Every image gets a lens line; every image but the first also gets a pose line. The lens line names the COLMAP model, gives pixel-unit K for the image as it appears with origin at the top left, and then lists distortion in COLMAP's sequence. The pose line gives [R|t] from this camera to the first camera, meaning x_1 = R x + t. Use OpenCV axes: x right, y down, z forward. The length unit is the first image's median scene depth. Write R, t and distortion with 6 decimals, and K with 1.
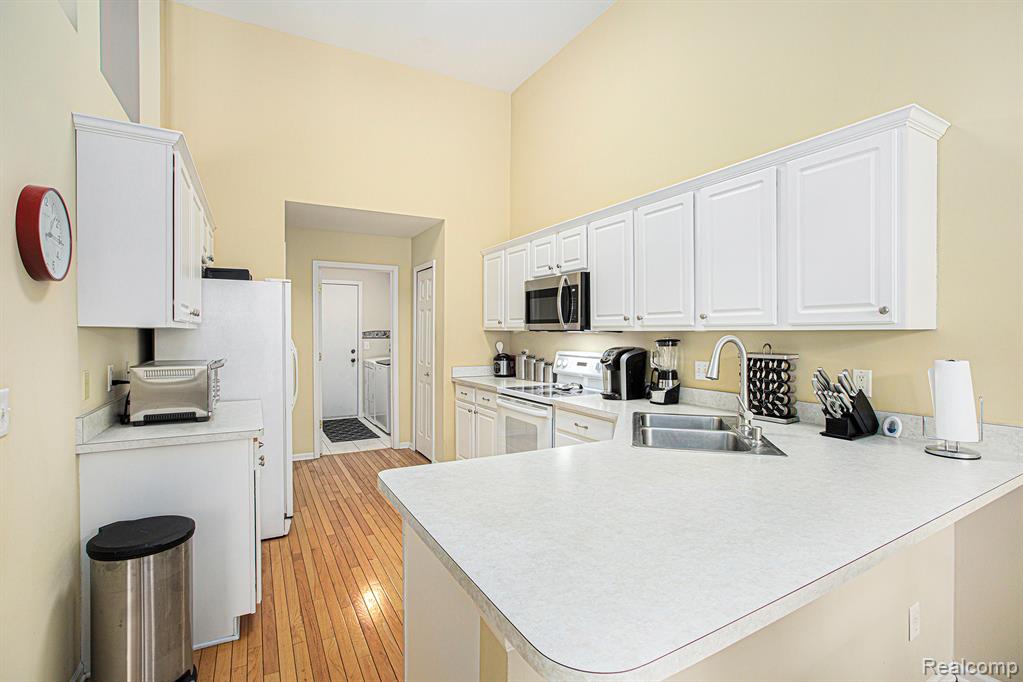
lens RADIAL K [[468.2, 0, 507.8], [0, 468.2, 330.9], [0, 0, 1]] dist [-0.072230, 0.033760]
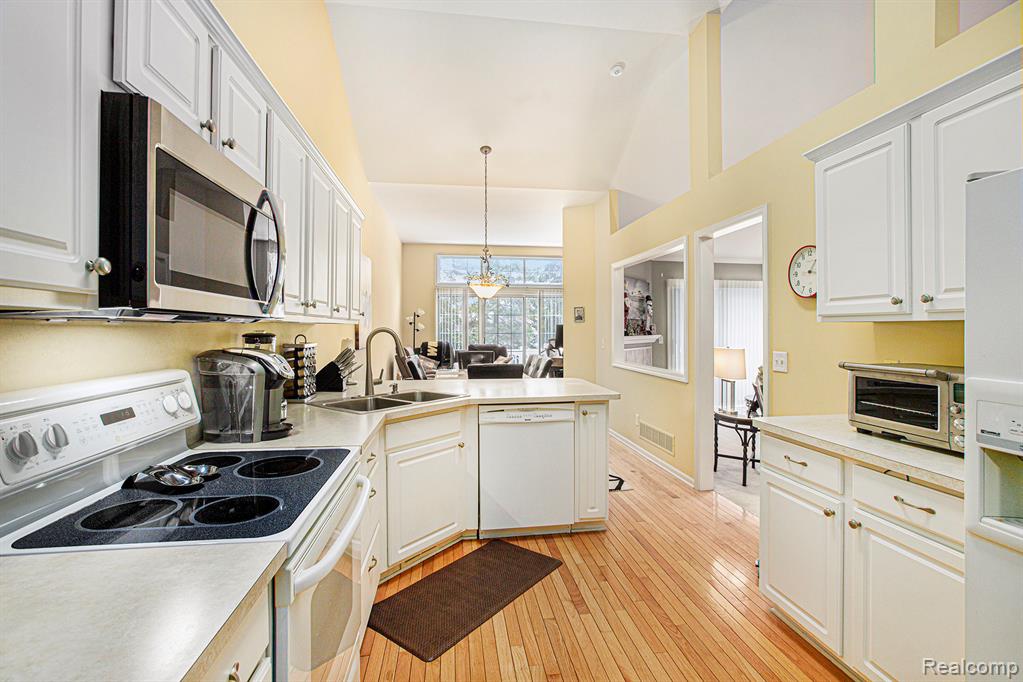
lens RADIAL K [[468.2, 0, 507.8], [0, 468.2, 330.9], [0, 0, 1]] dist [-0.072230, 0.033760]
pose [[-0.929572, -0.001342, 0.368639, -0.256264], [-0.001537, 0.999999, -0.000235, 0.010056], [-0.368639, -0.000785, -0.929572, 1.367391]]
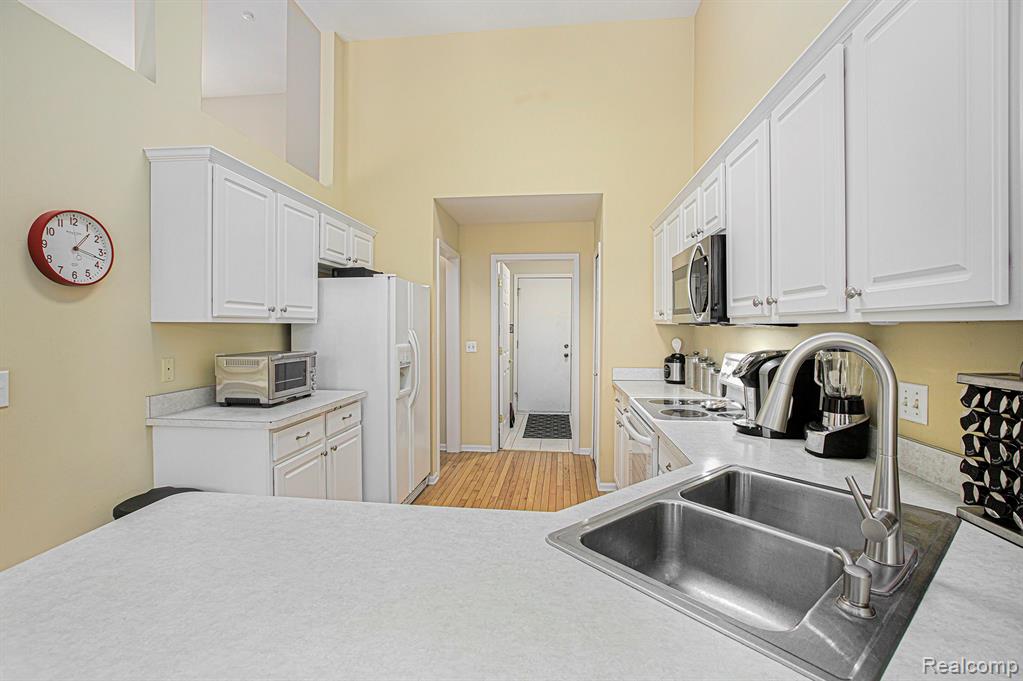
lens RADIAL K [[468.2, 0, 507.8], [0, 468.2, 330.4], [0, 0, 1]] dist [-0.072230, 0.033760]
pose [[0.816044, 0.005223, -0.577967, 0.297070], [0.001422, 0.999938, 0.011044, 0.001027], [0.577989, -0.009834, 0.815986, 0.294962]]
